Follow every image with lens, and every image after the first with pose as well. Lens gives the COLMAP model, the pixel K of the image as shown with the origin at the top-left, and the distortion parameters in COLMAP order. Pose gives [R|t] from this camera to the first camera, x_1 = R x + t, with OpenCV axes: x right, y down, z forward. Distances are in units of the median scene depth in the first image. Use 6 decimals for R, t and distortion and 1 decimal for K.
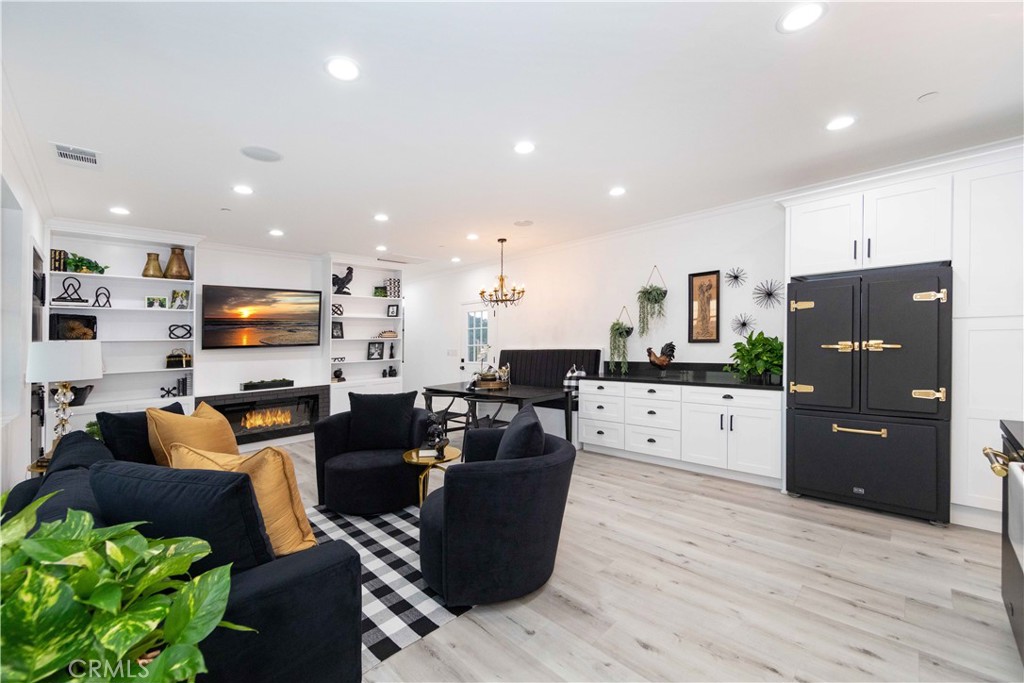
lens RADIAL K [[407.2, 0, 513.1], [0, 407.2, 358.8], [0, 0, 1]] dist [-0.006859, 0.000121]
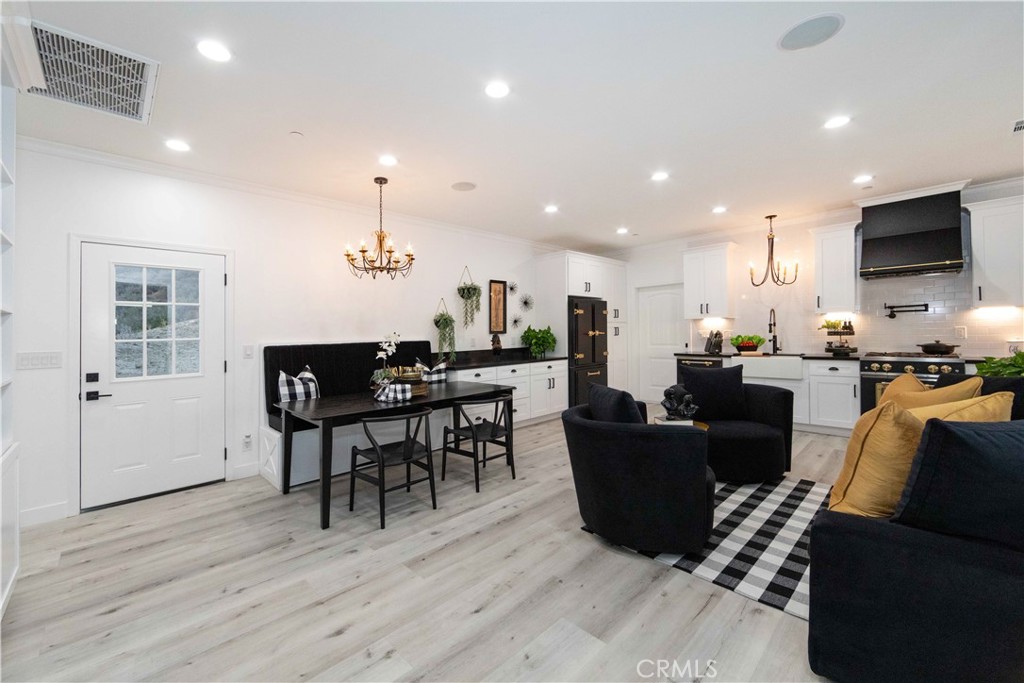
lens RADIAL K [[407.2, 0, 503.0], [0, 407.2, 319.3], [0, 0, 1]] dist [-0.006859, 0.000121]
pose [[0.020467, 0.058272, 0.998091, -0.863853], [0.063769, 0.996191, -0.059469, -0.004893], [-0.997755, 0.064864, 0.016673, 0.944940]]
